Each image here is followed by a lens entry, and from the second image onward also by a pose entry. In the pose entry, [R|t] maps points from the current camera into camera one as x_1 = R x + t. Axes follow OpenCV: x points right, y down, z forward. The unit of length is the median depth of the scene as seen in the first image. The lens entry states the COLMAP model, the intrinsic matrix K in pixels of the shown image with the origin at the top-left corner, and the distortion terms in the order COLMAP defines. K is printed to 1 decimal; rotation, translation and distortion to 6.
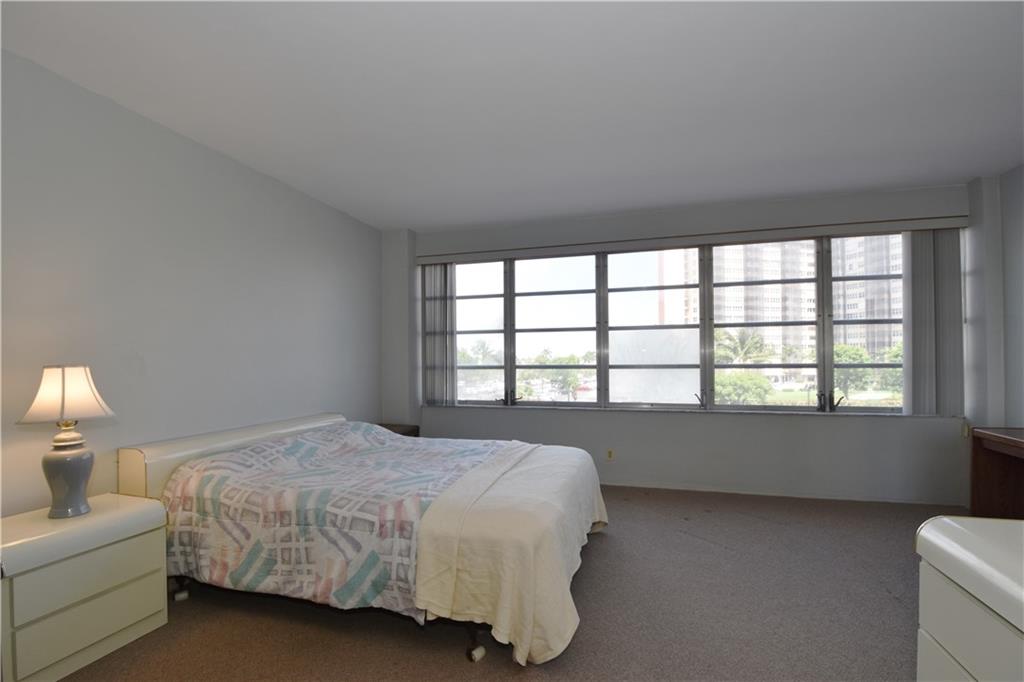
lens RADIAL K [[449.4, 0, 516.1], [0, 449.4, 355.0], [0, 0, 1]] dist [0.013603, -0.023638]
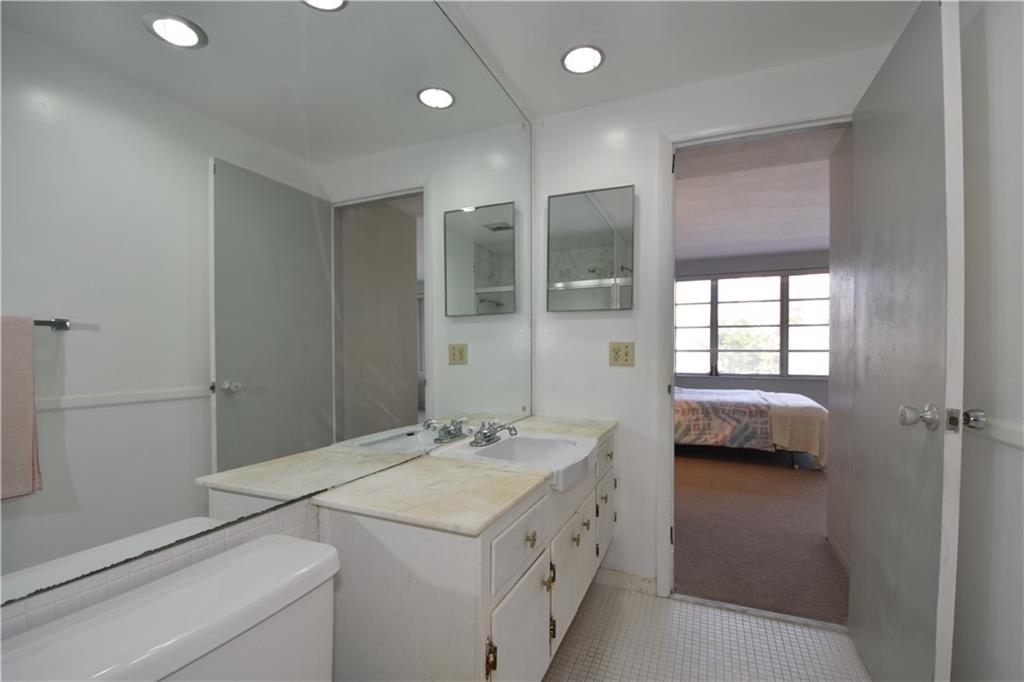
lens RADIAL K [[449.4, 0, 516.1], [0, 449.4, 355.0], [0, 0, 1]] dist [0.013603, -0.023638]
pose [[0.991371, 0.012927, -0.130446, -1.108518], [-0.010390, 0.999744, 0.020113, 0.042301], [0.130673, -0.018584, 0.991251, -1.358727]]
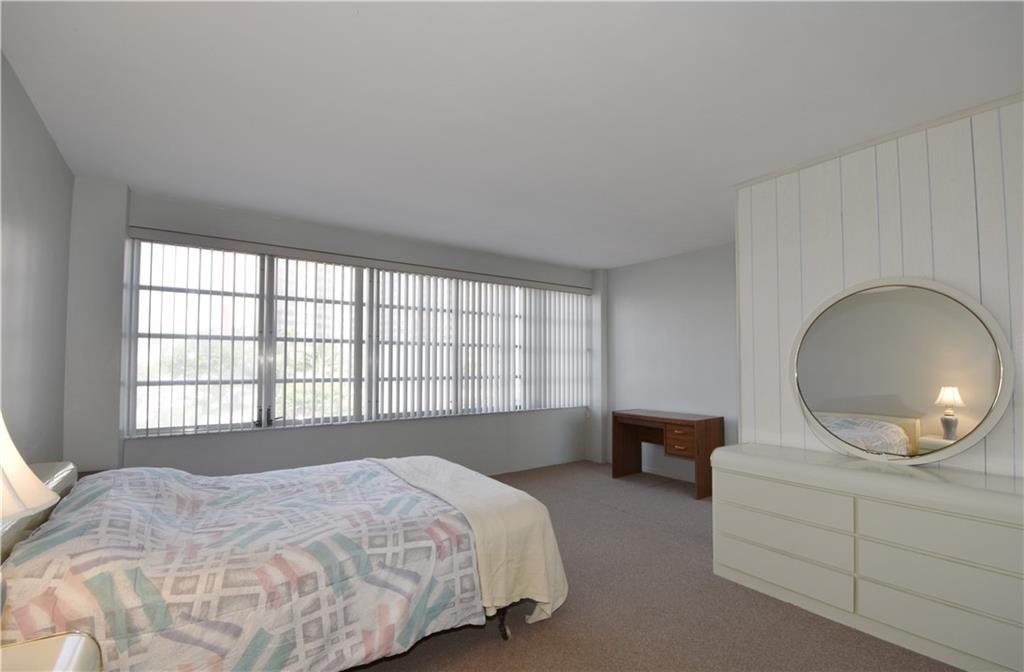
lens RADIAL K [[455.4, 0, 515.0], [0, 455.4, 348.4], [0, 0, 1]] dist [0.009104, -0.019159]
pose [[0.627545, 0.037241, 0.777689, -0.914343], [-0.014178, 0.999236, -0.036410, -0.024788], [-0.778451, 0.011823, 0.627594, 0.211046]]
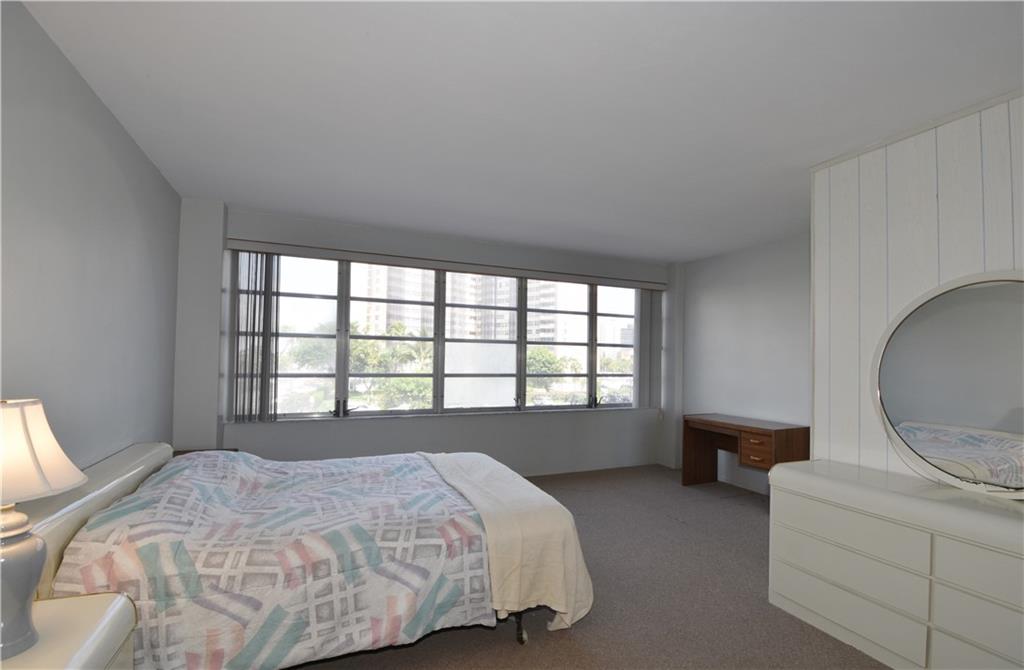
lens RADIAL K [[455.4, 0, 515.0], [0, 455.4, 347.4], [0, 0, 1]] dist [0.009104, -0.019159]
pose [[0.773673, 0.036226, 0.632548, -0.786591], [-0.030029, 0.999339, -0.020504, -0.052114], [-0.632873, -0.003131, 0.774250, 0.094689]]
